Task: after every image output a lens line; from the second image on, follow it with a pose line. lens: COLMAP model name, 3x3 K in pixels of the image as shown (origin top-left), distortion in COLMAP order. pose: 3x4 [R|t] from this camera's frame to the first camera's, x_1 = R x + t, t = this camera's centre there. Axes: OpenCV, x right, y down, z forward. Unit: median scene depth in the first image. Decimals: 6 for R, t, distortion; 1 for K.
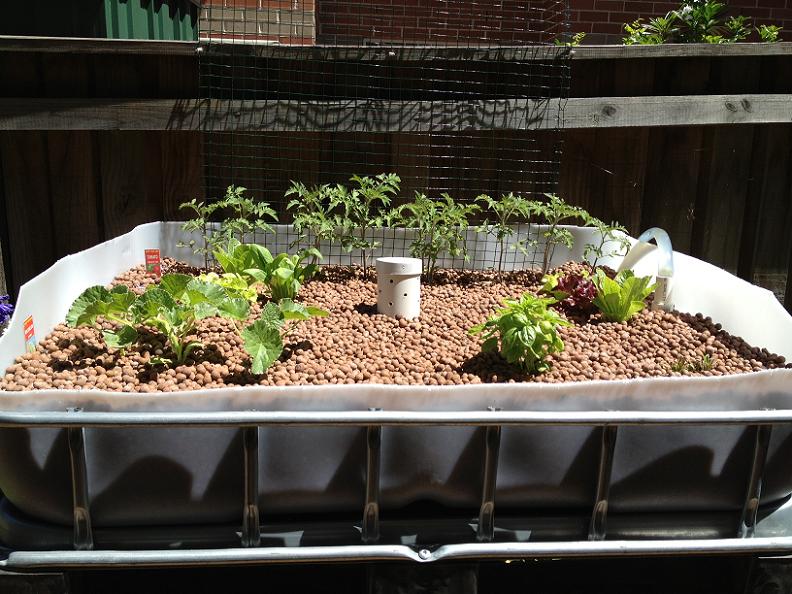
lens RADIAL K [[760.7, 0, 396.1], [0, 760.7, 292.4], [0, 0, 1]] dist [0.017789, 0.000000]
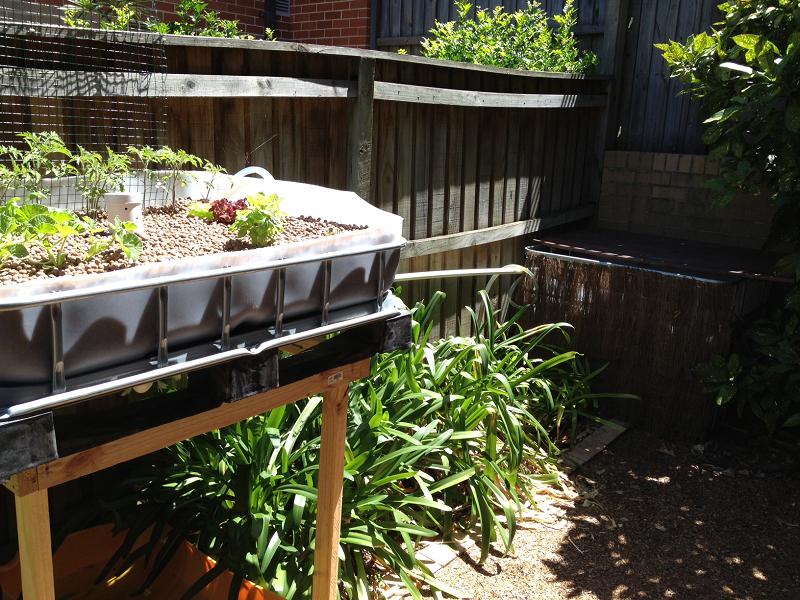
lens RADIAL K [[768.3, 0, 398.9], [0, 768.3, 300.7], [0, 0, 1]] dist [0.017789, 0.000000]
pose [[0.695058, -0.164042, 0.699989, -0.511890], [0.128737, 0.986283, 0.103305, 0.053617], [-0.707334, 0.018311, 0.706642, -0.250372]]
